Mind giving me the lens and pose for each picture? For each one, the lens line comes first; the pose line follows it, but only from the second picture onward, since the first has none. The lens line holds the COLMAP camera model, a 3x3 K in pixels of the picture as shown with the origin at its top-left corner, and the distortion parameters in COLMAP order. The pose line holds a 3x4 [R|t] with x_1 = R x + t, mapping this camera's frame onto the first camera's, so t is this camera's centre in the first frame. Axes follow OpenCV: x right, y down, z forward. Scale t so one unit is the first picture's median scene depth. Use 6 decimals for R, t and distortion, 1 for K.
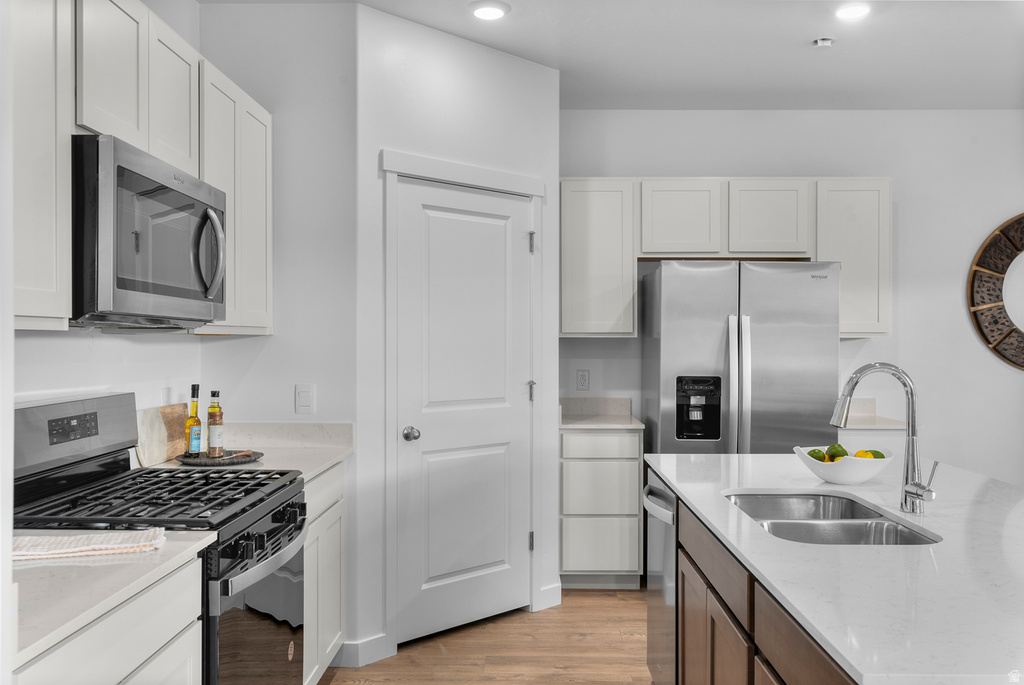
lens RADIAL K [[872.2, 0, 514.1], [0, 872.2, 346.0], [0, 0, 1]] dist [0.011788, 0.003077]
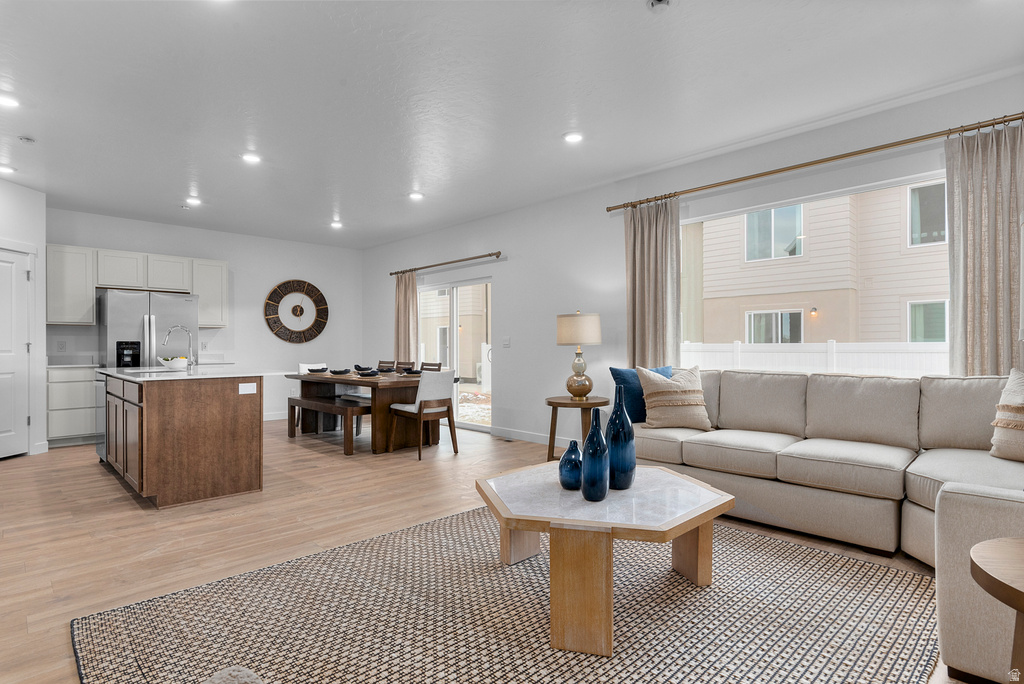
lens RADIAL K [[531.5, 0, 515.0], [0, 531.5, 344.2], [0, 0, 1]] dist [0.000756, 0.000375]
pose [[0.708877, -0.001645, 0.705330, -0.050389], [0.008282, 0.999948, -0.005992, 0.058309], [-0.705284, 0.010089, 0.708853, -0.678021]]
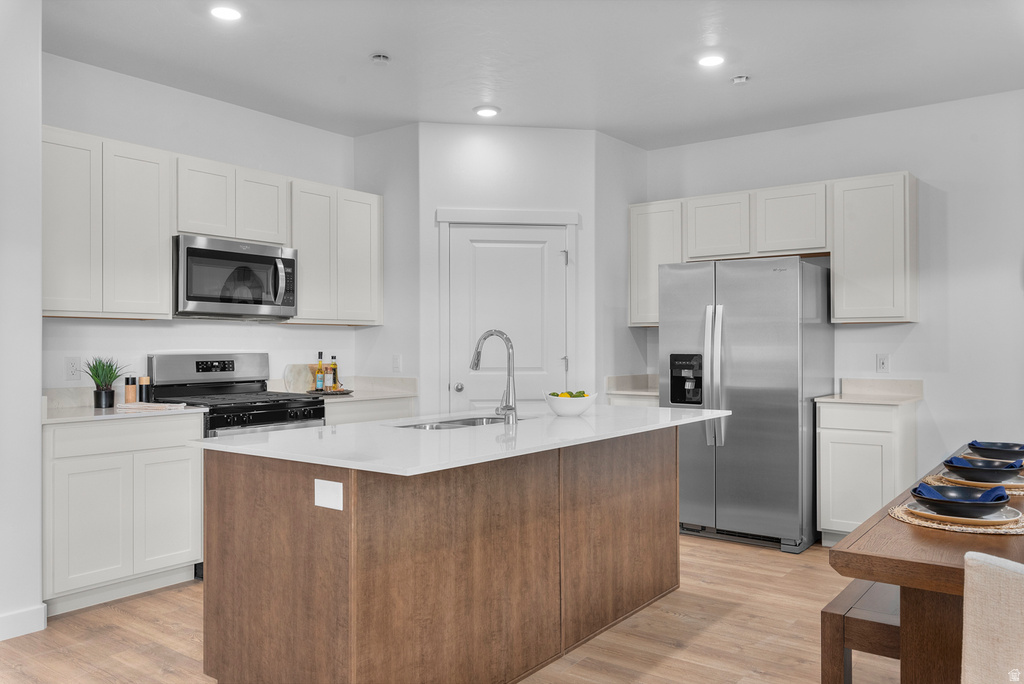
lens RADIAL K [[774.0, 0, 480.2], [0, 774.0, 341.8], [0, 0, 1]] dist [-0.001229, -0.000565]
pose [[0.799728, -0.006890, -0.600322, 0.638392], [-0.000636, 0.999924, -0.012324, 0.030857], [0.600362, 0.010238, 0.799663, -0.073925]]
